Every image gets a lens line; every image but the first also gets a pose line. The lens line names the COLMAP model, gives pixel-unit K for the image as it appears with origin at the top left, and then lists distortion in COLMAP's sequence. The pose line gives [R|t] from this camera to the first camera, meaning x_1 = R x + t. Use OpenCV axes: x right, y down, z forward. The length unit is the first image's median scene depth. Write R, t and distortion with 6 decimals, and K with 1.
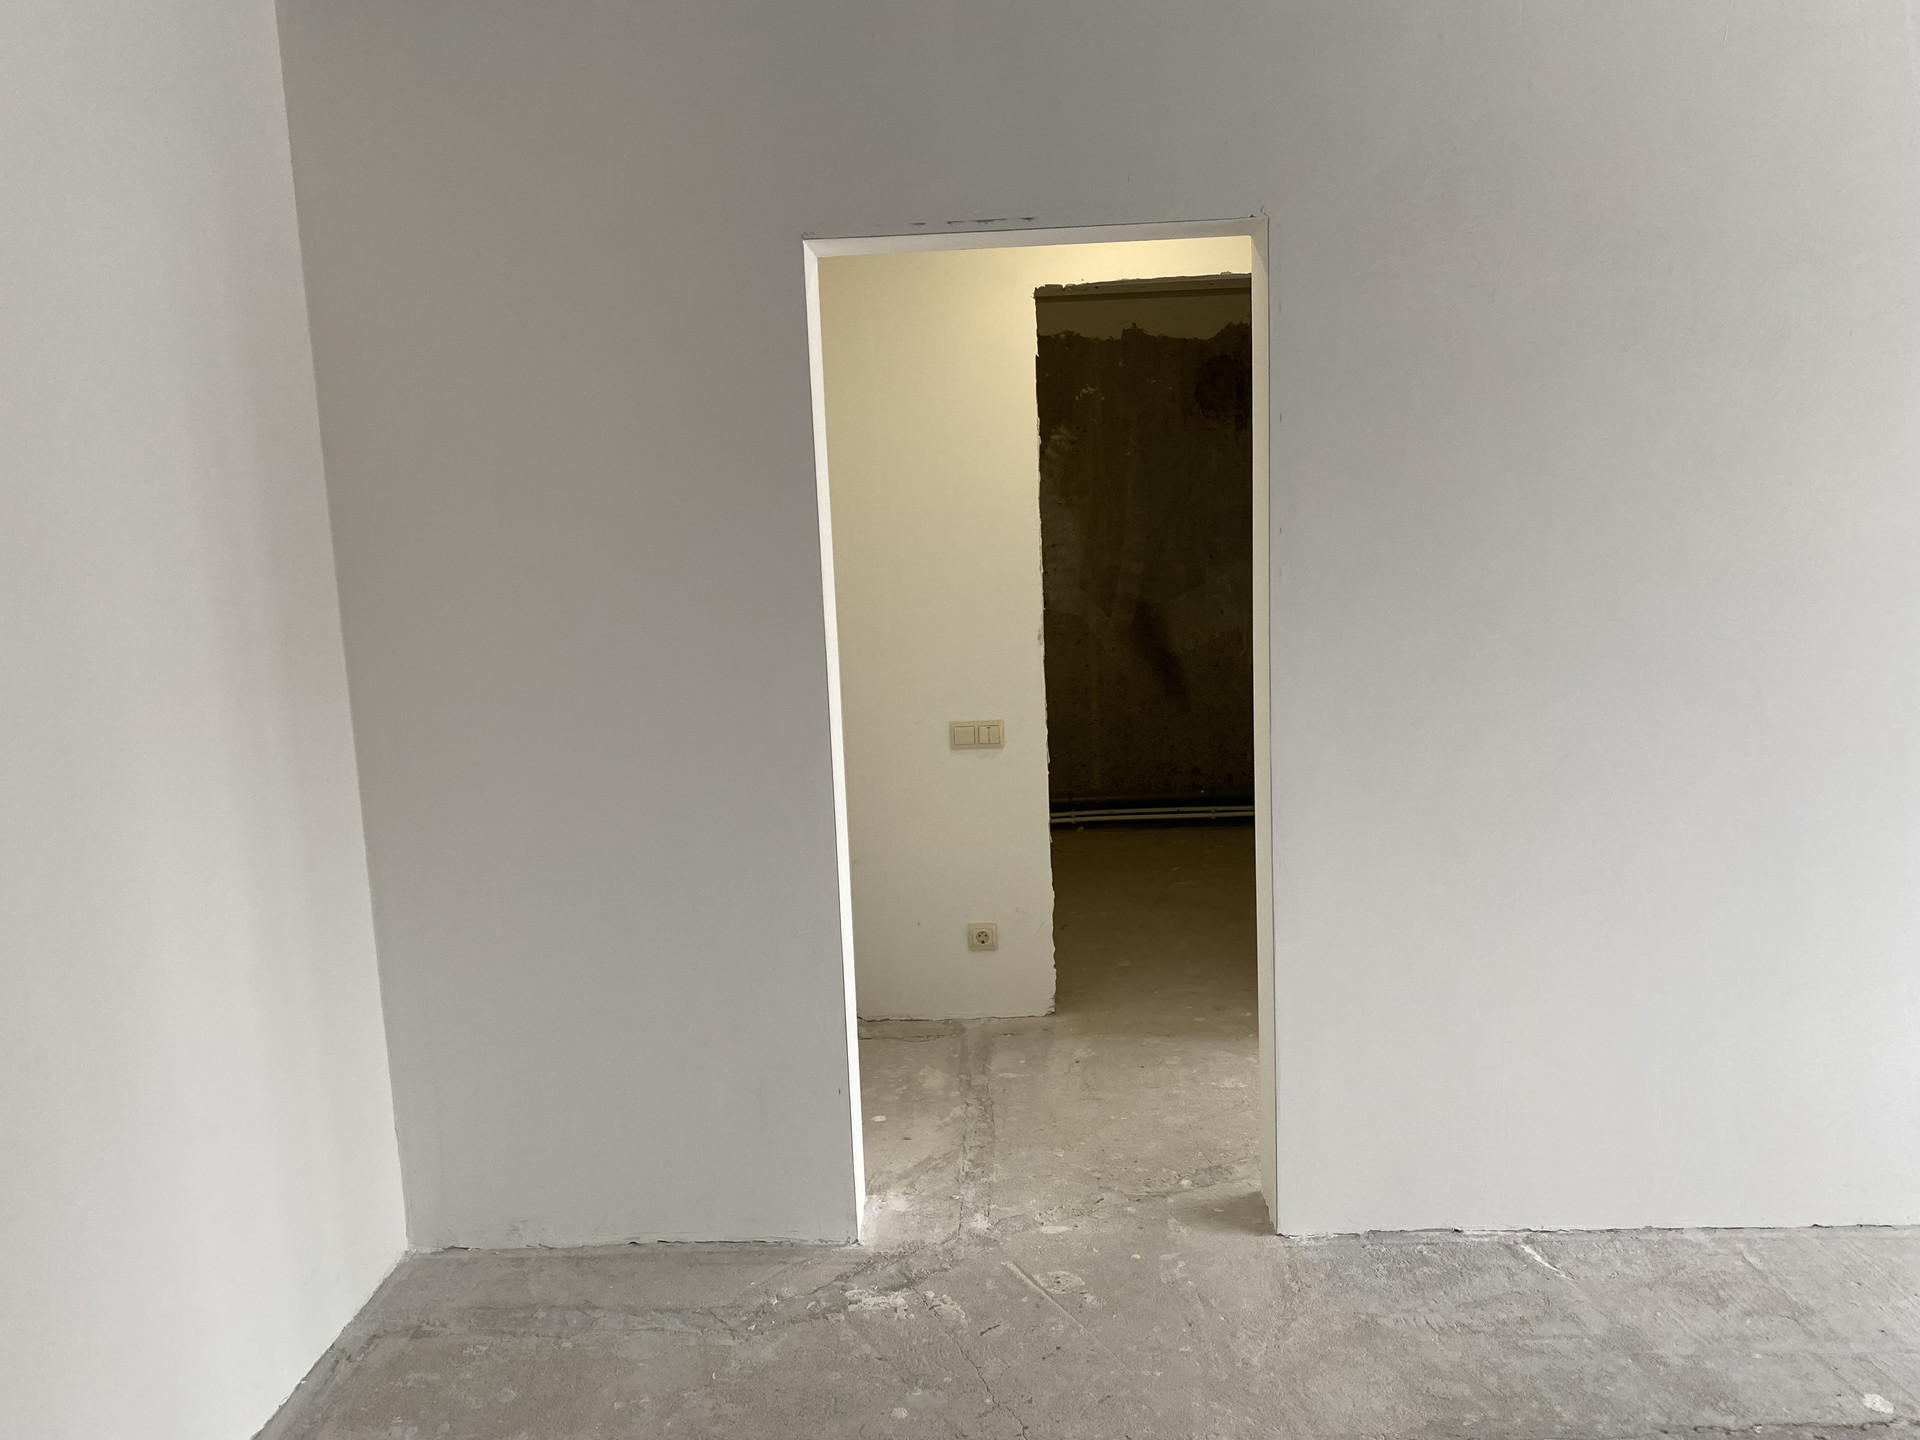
lens RADIAL K [[1485.8, 0, 948.7], [0, 1485.8, 712.4], [0, 0, 1]] dist [0.041326, -0.044143]
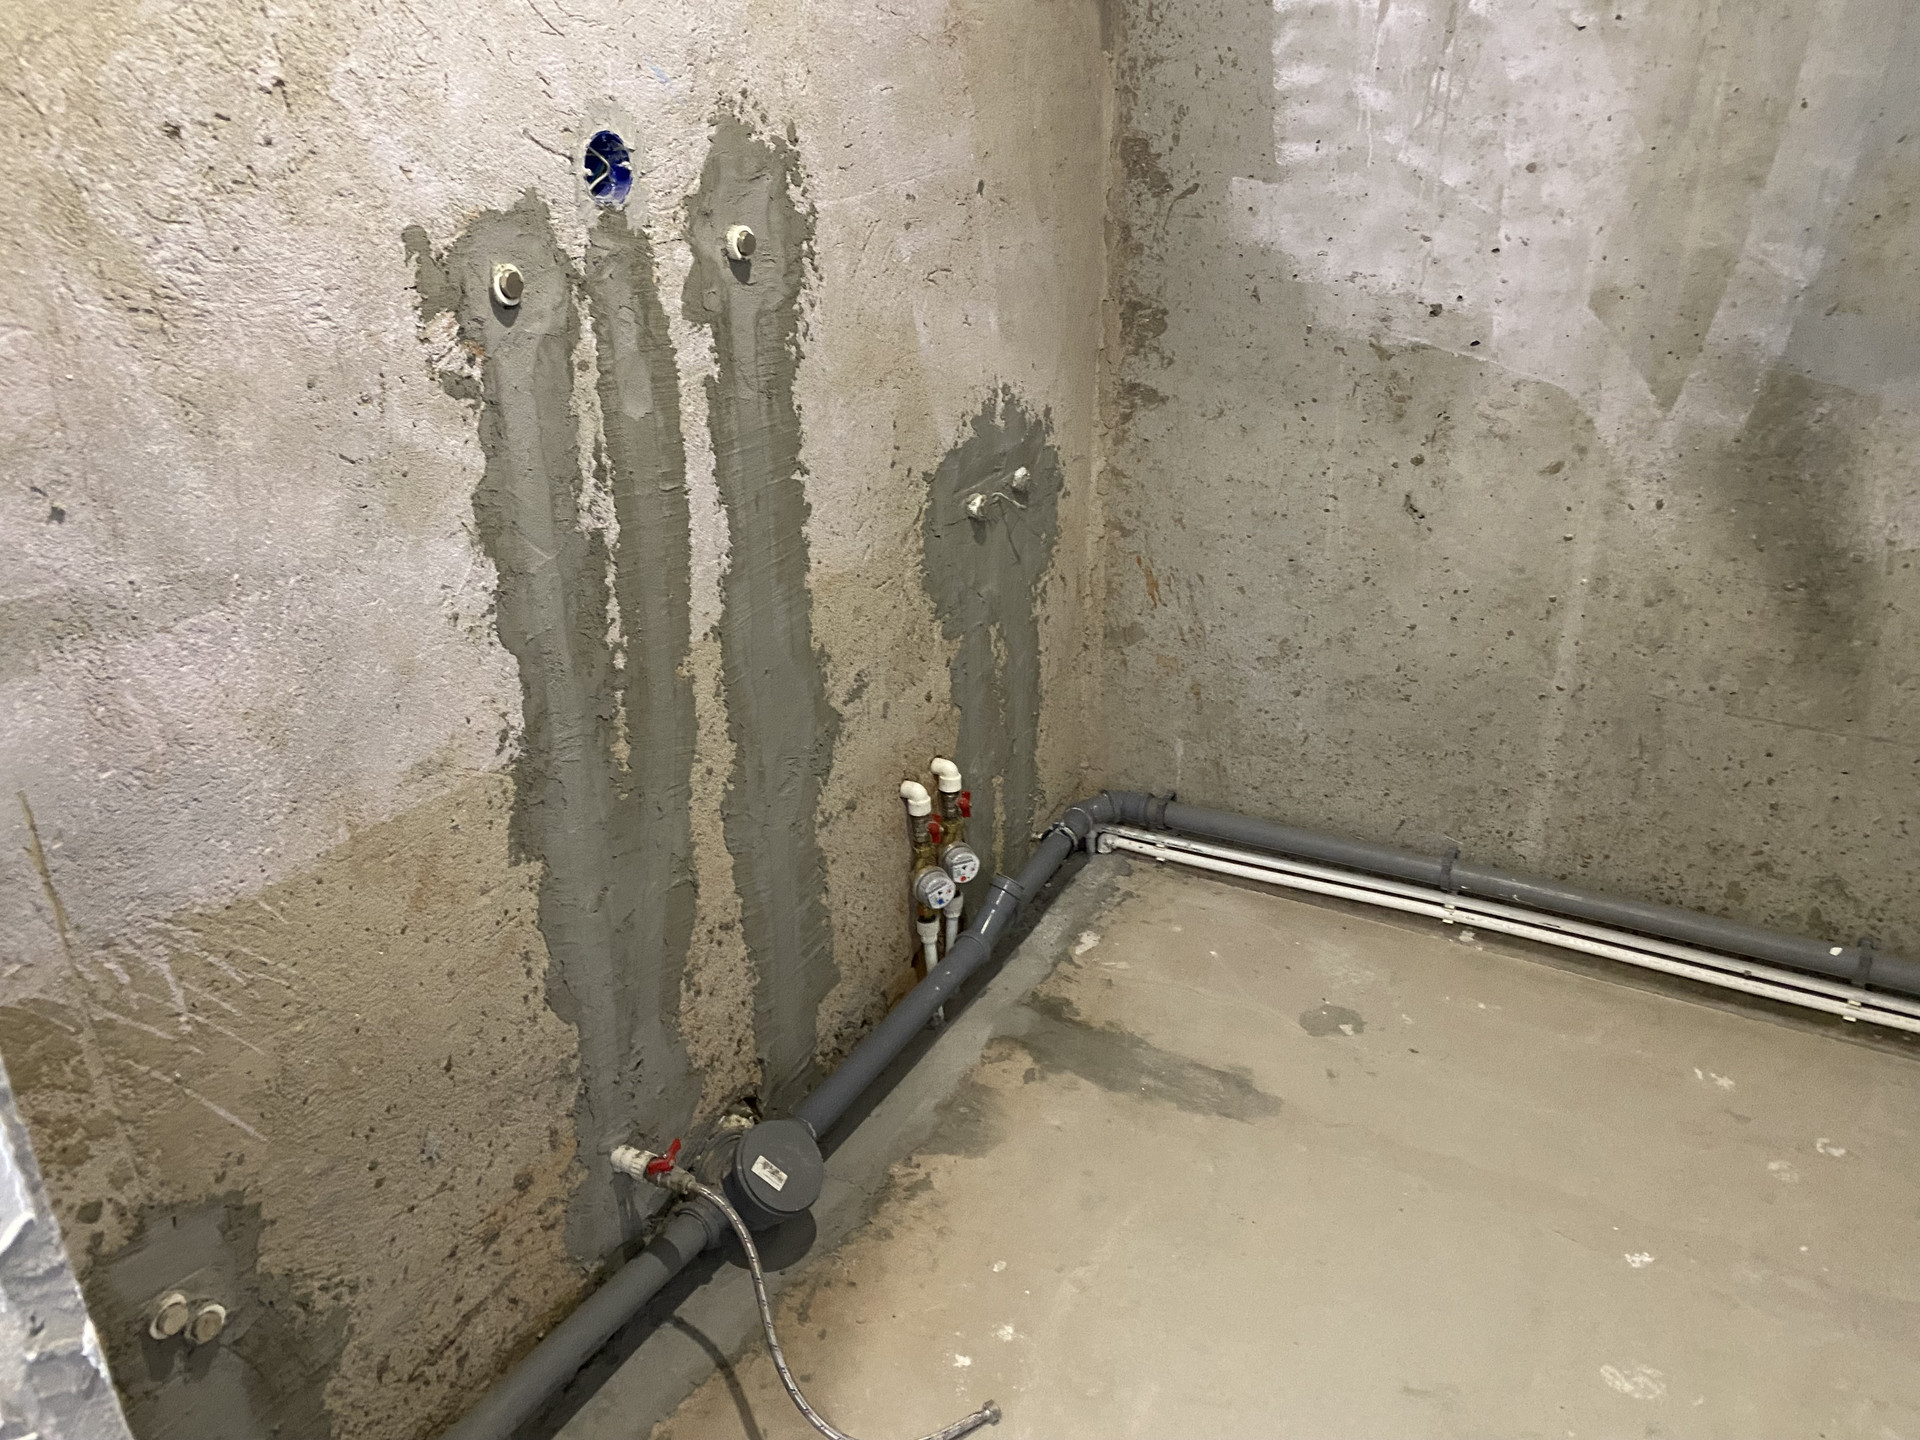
lens RADIAL K [[1447.4, 0, 982.2], [0, 1447.4, 743.6], [0, 0, 1]] dist [0.000196, -0.001389]
pose [[0.898121, 0.220785, -0.380306, 0.173117], [-0.094612, 0.941589, 0.323202, -0.131620], [0.429450, -0.254293, 0.866549, 0.999982]]
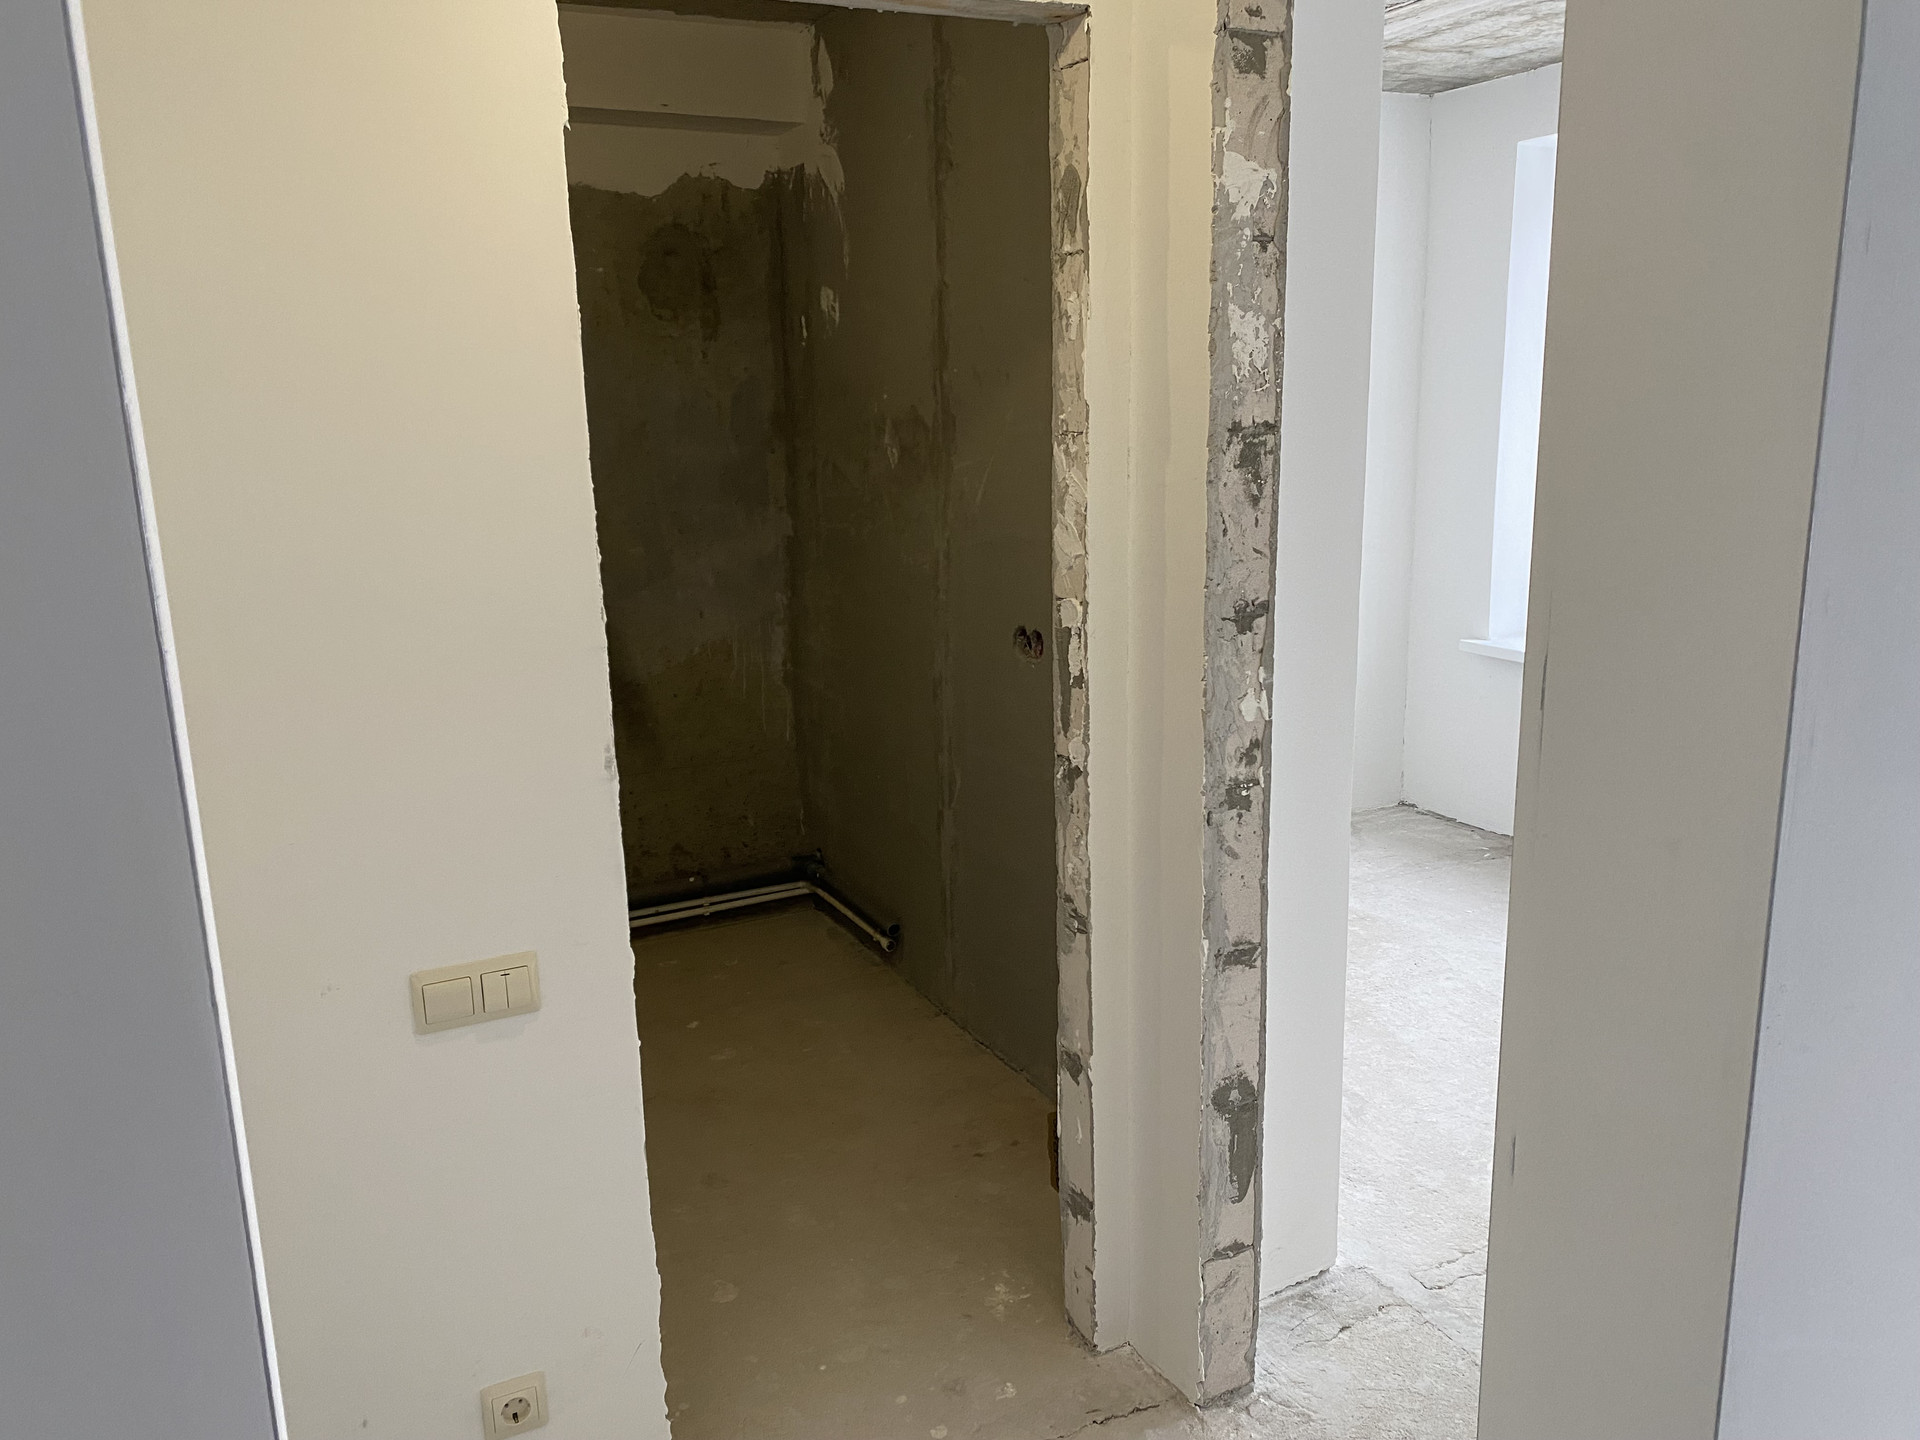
lens RADIAL K [[1473.7, 0, 937.3], [0, 1473.7, 728.9], [0, 0, 1]] dist [0.072718, -0.180756]
pose [[0.879654, -0.089474, 0.467122, -0.062276], [0.062795, 0.995396, 0.072410, -0.090024], [-0.471450, -0.034363, 0.881223, 0.562580]]
